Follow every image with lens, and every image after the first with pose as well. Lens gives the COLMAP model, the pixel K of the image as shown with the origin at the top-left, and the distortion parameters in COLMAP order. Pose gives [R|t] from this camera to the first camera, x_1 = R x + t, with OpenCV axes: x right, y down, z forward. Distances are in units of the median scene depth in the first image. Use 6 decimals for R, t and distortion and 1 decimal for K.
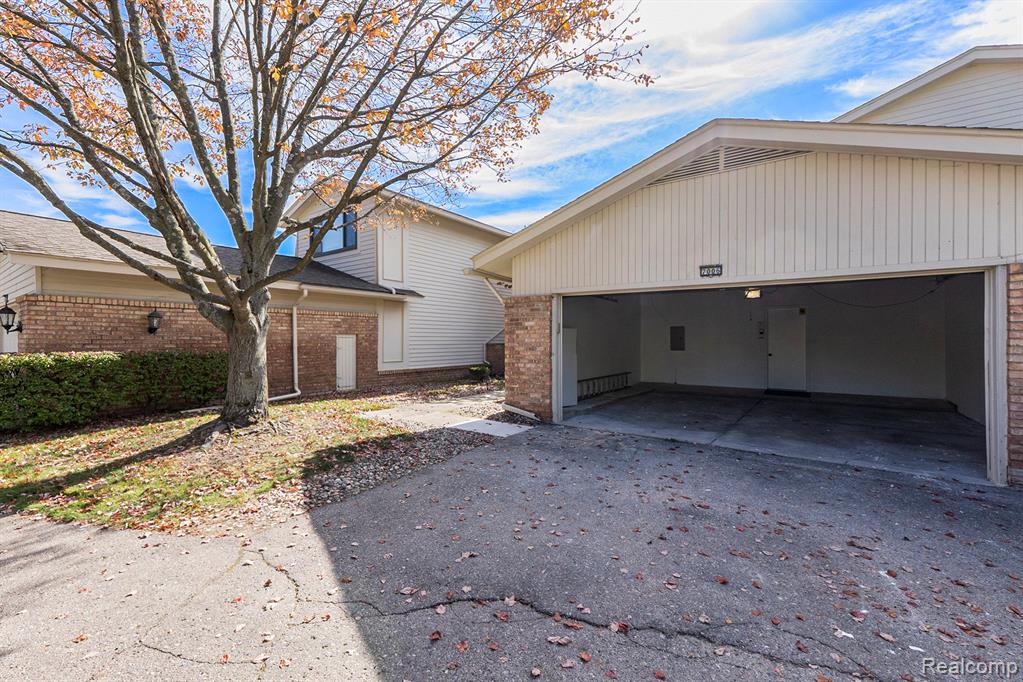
lens RADIAL K [[435.7, 0, 512.1], [0, 435.7, 339.9], [0, 0, 1]] dist [0.018175, 0.000151]
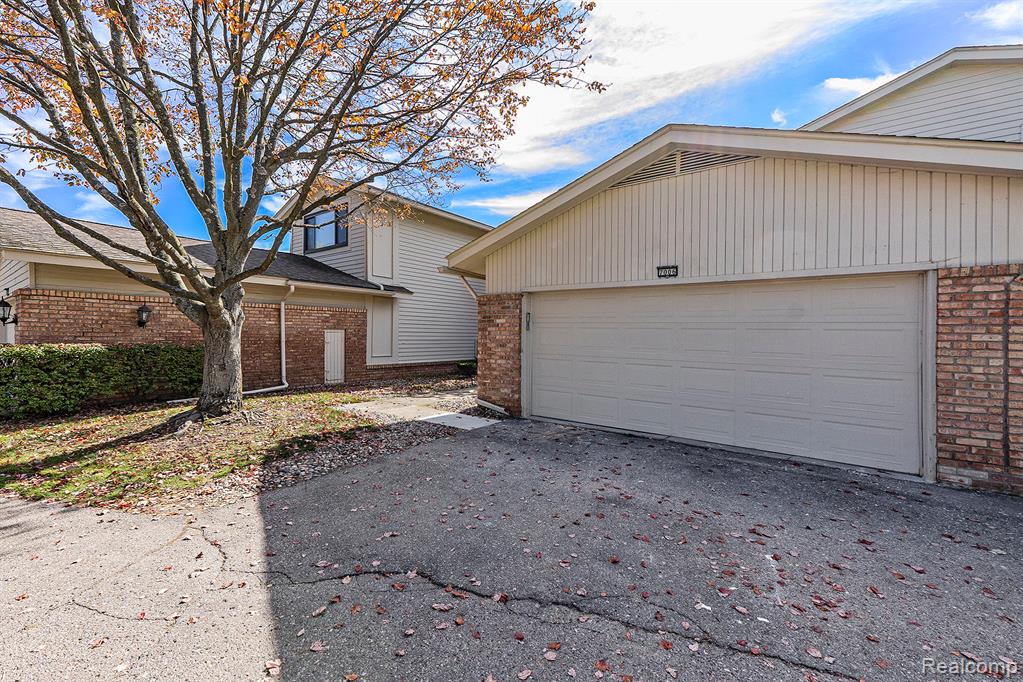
lens RADIAL K [[436.1, 0, 511.5], [0, 436.1, 341.0], [0, 0, 1]] dist [0.017594, 0.000100]
pose [[0.999736, 0.010453, -0.020461, 0.128591], [-0.010206, 0.999874, 0.012133, -0.003862], [0.020585, -0.011921, 0.999717, -0.045652]]
